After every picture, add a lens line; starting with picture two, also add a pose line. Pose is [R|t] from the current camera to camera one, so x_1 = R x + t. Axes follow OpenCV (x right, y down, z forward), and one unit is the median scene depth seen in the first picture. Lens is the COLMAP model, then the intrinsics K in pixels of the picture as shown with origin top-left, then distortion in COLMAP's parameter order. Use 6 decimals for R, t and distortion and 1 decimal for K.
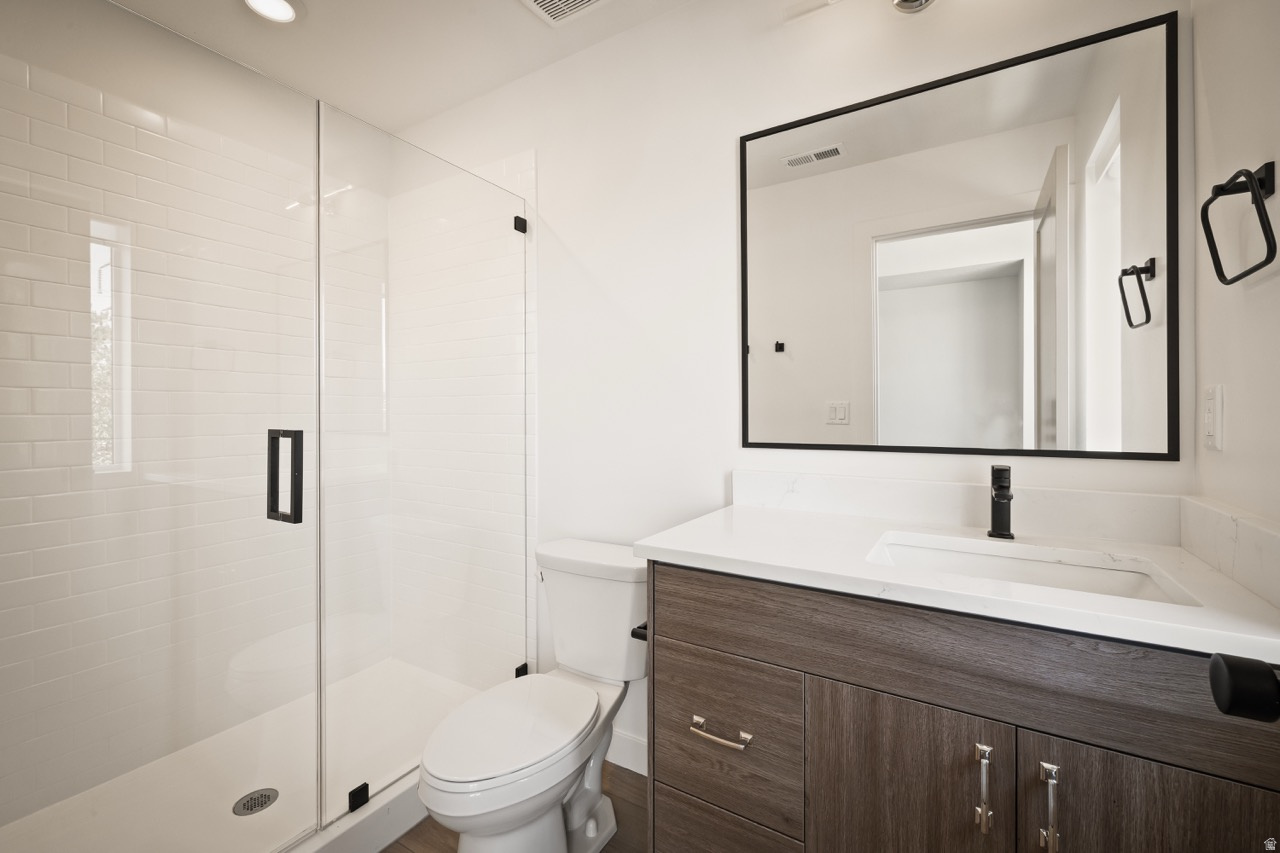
lens RADIAL K [[535.0, 0, 640.3], [0, 535.0, 429.6], [0, 0, 1]] dist [-0.000323, -0.000216]
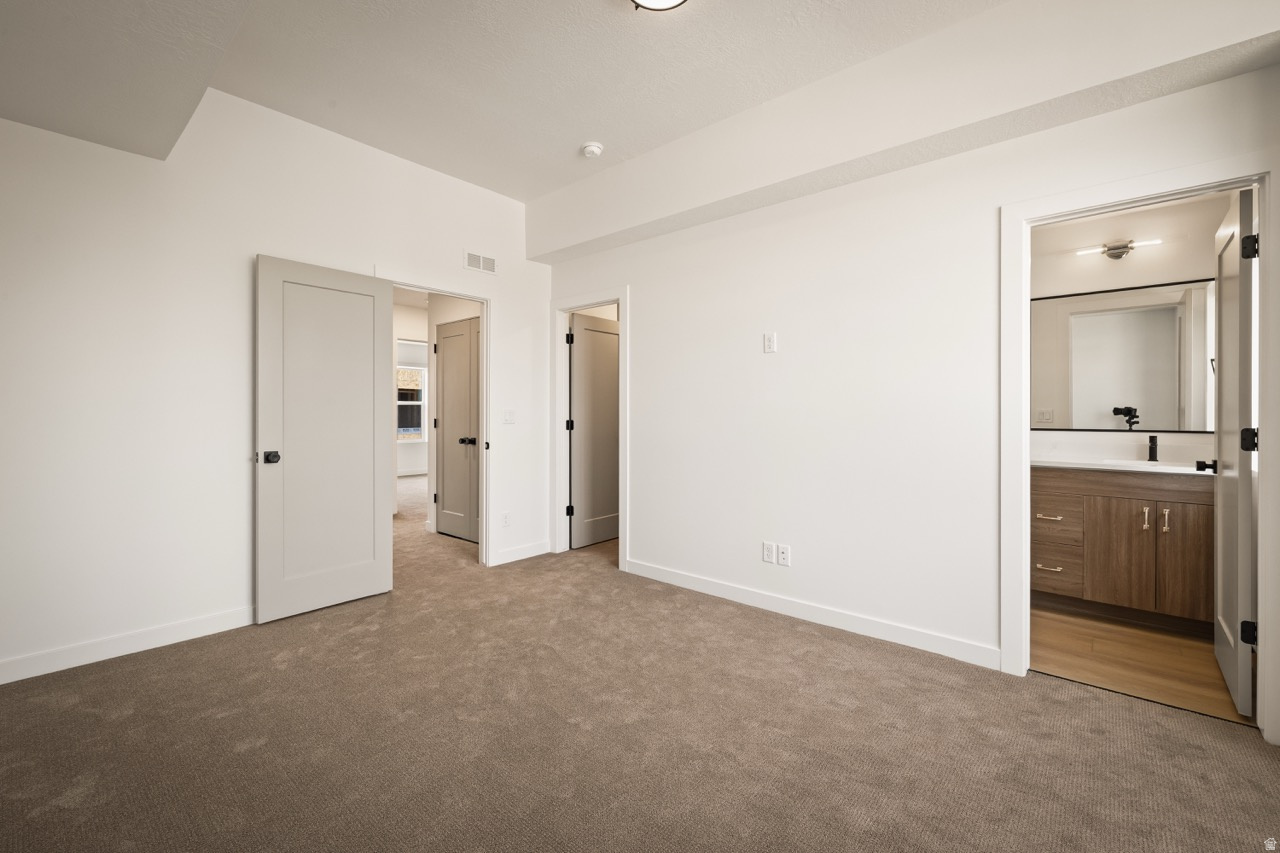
lens RADIAL K [[535.0, 0, 644.1], [0, 535.0, 420.6], [0, 0, 1]] dist [-0.000323, -0.000216]
pose [[0.983871, 0.000566, -0.178880, -1.983450], [0.000595, 0.999979, 0.006438, -0.030469], [0.178880, -0.006440, 0.983850, -3.056088]]
